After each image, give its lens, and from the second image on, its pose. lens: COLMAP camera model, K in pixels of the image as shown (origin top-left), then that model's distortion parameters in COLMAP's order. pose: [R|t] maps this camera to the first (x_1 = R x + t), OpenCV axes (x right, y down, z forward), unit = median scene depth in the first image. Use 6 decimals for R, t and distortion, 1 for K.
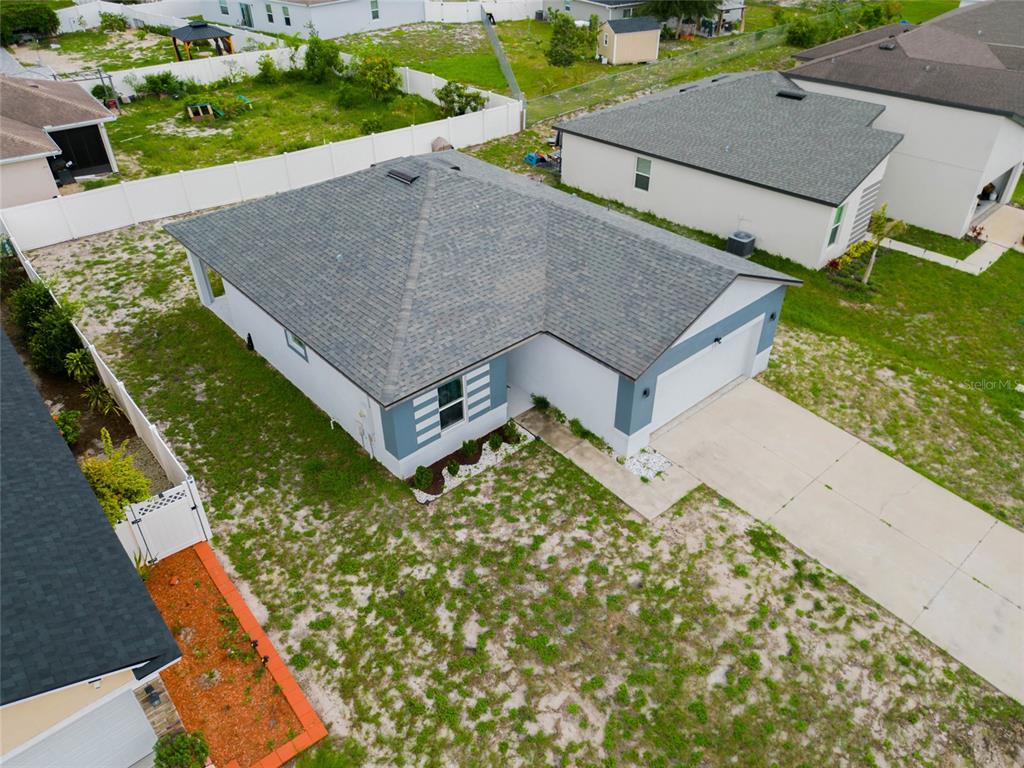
lens RADIAL K [[720.9, 0, 511.6], [0, 720.9, 381.8], [0, 0, 1]] dist [0.071237, -0.071738]
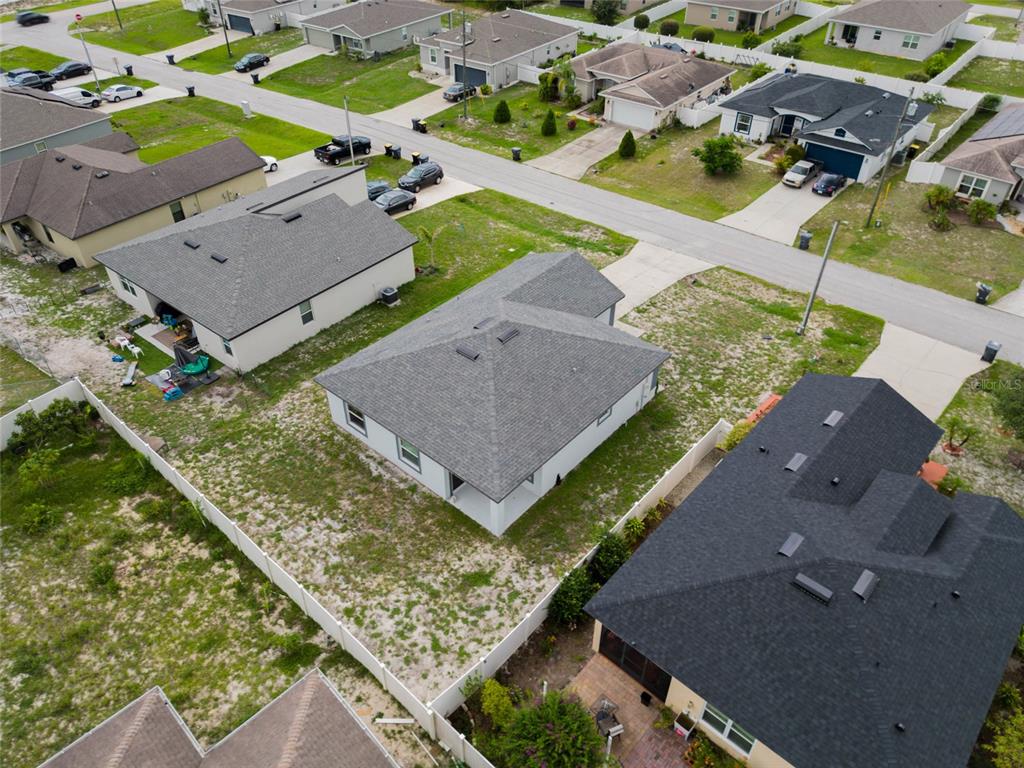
lens RADIAL K [[720.9, 0, 511.6], [0, 720.9, 381.8], [0, 0, 1]] dist [0.071237, -0.071738]
pose [[-0.130947, -0.616772, 0.776174, -1.889375], [0.574171, 0.591063, 0.566544, -1.462102], [-0.808196, 0.519844, 0.276734, 0.806033]]
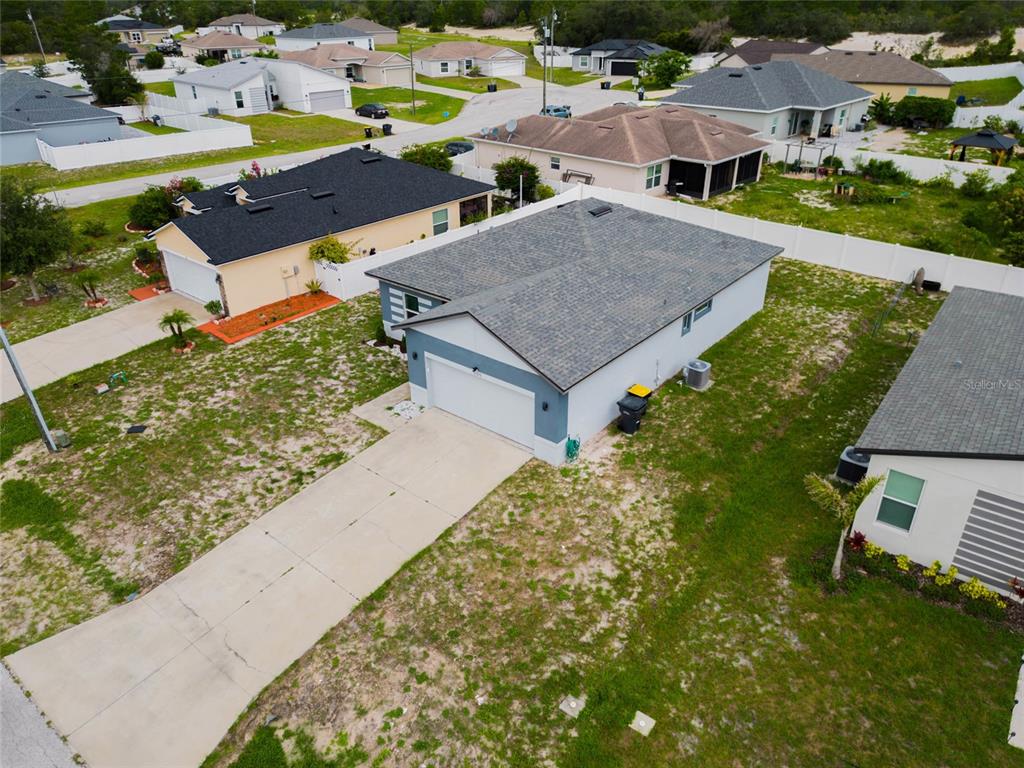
lens RADIAL K [[720.9, 0, 511.6], [0, 720.9, 381.8], [0, 0, 1]] dist [0.071237, -0.071738]
pose [[0.162175, 0.470423, -0.867411, 1.549272], [-0.566014, 0.764403, 0.308734, -0.512841], [0.808287, 0.440898, 0.390233, 0.696200]]
